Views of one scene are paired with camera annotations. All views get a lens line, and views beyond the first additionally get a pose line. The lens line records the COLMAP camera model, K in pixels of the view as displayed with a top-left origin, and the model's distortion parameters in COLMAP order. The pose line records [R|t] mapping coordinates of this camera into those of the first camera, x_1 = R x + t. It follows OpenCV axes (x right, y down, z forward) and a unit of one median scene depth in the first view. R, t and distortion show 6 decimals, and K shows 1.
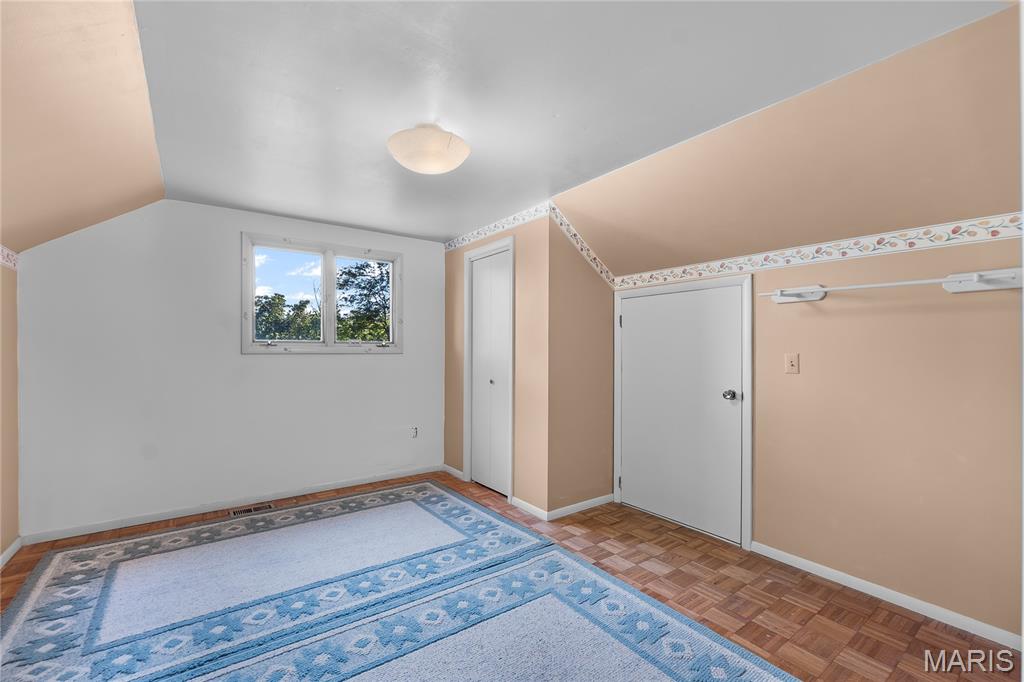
lens RADIAL K [[440.6, 0, 509.2], [0, 440.6, 349.3], [0, 0, 1]] dist [0.000645, 0.000265]
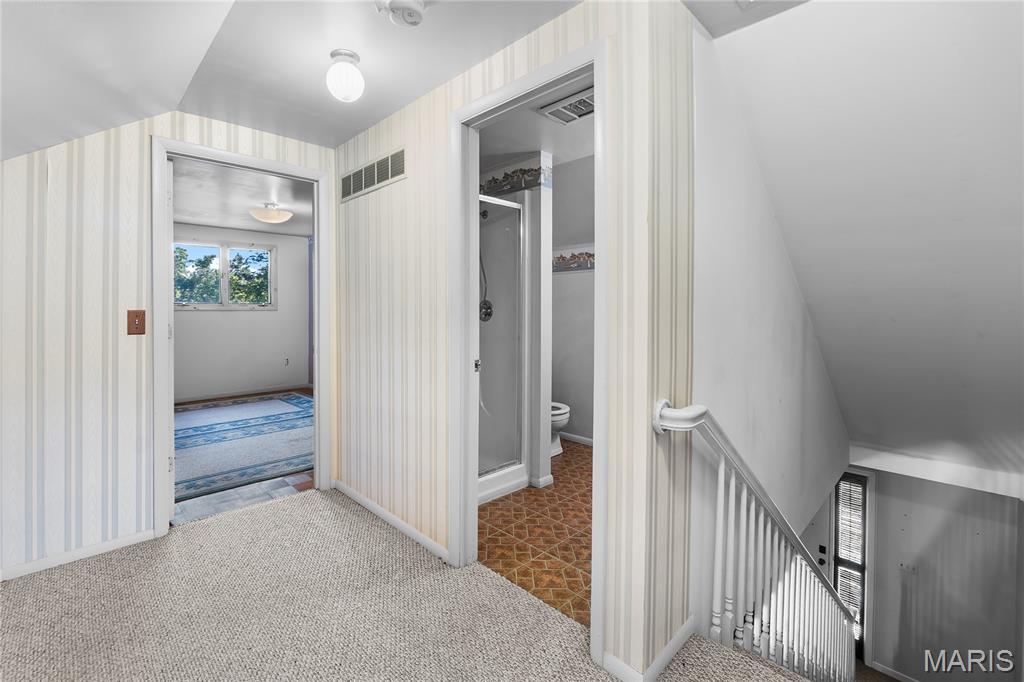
lens RADIAL K [[440.6, 0, 500.9], [0, 440.6, 312.4], [0, 0, 1]] dist [0.000645, 0.000265]
pose [[0.989025, 0.001167, 0.147742, 0.299469], [-0.002994, 0.999922, 0.012142, -0.005032], [-0.147716, -0.012451, 0.988951, -0.632034]]
